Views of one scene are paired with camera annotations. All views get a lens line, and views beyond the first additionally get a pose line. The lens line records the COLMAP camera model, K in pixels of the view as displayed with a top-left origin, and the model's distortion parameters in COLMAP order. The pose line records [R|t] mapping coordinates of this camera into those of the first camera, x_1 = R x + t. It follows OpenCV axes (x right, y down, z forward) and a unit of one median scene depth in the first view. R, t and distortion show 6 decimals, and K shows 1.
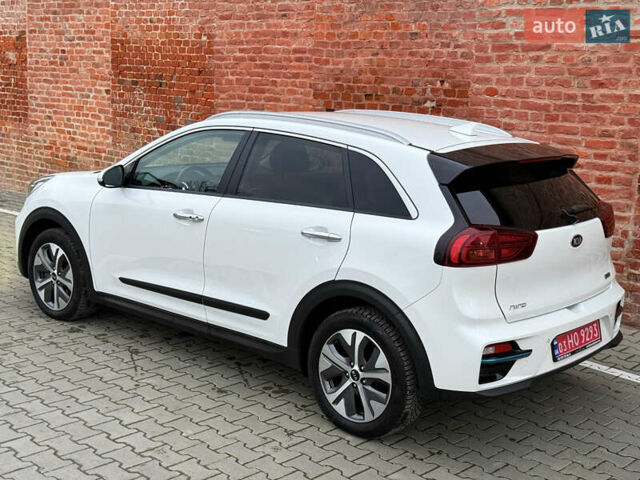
lens RADIAL K [[890.4, 0, 322.7], [0, 890.4, 243.8], [0, 0, 1]] dist [0.117585, 0.000000]
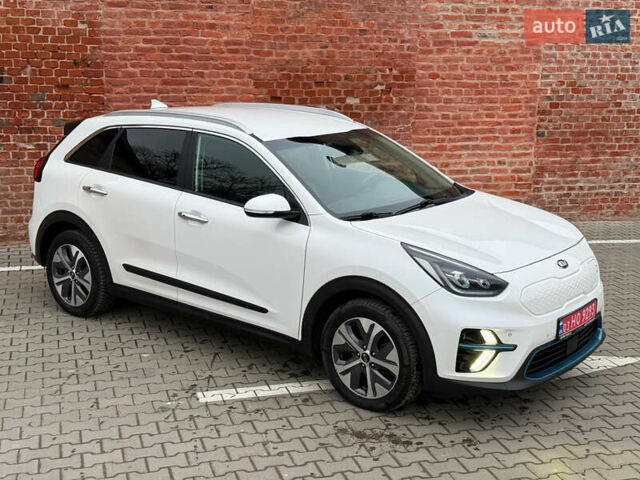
lens RADIAL K [[890.4, 0, 322.4], [0, 890.4, 242.5], [0, 0, 1]] dist [0.117585, 0.000000]
pose [[0.508382, -0.220405, 0.832448, -0.988012], [0.156207, 0.974256, 0.162555, -0.157471], [-0.846845, 0.047394, 0.529723, 0.408749]]
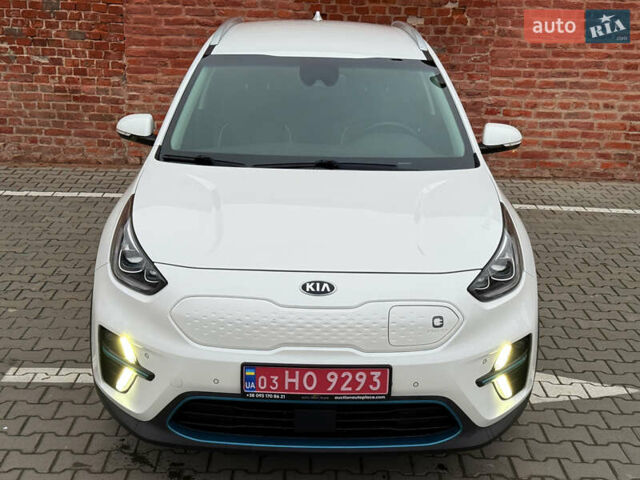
lens RADIAL K [[890.4, 0, 322.5], [0, 890.4, 239.9], [0, 0, 1]] dist [0.117585, 0.000000]
pose [[0.720930, -0.221916, 0.656515, -0.706891], [0.121822, 0.973173, 0.195179, -0.111915], [-0.682216, -0.060732, 0.728624, 0.327784]]
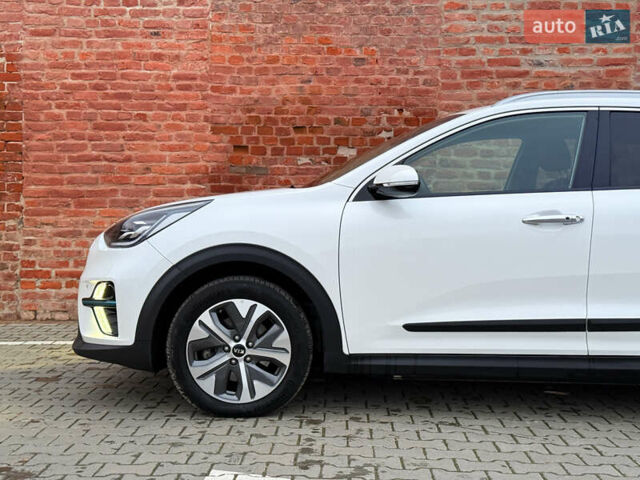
lens RADIAL K [[890.4, 0, 323.0], [0, 890.4, 243.4], [0, 0, 1]] dist [0.117585, 0.000000]
pose [[0.745020, -0.056691, 0.664628, -0.534225], [0.139704, 0.987545, -0.072367, 0.011635], [-0.652248, 0.146766, 0.743661, 0.368214]]
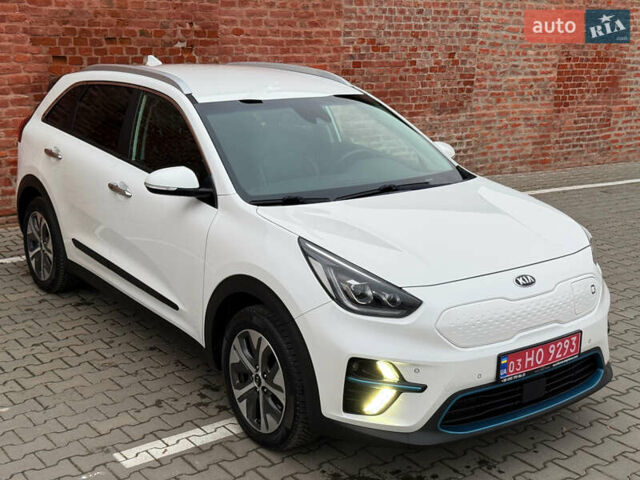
lens RADIAL K [[890.4, 0, 326.2], [0, 890.4, 241.7], [0, 0, 1]] dist [0.117585, 0.000000]
pose [[0.170089, -0.281575, 0.944344, -0.921124], [0.161587, 0.953306, 0.255143, -0.174443], [-0.972090, 0.109197, 0.207646, 0.617811]]
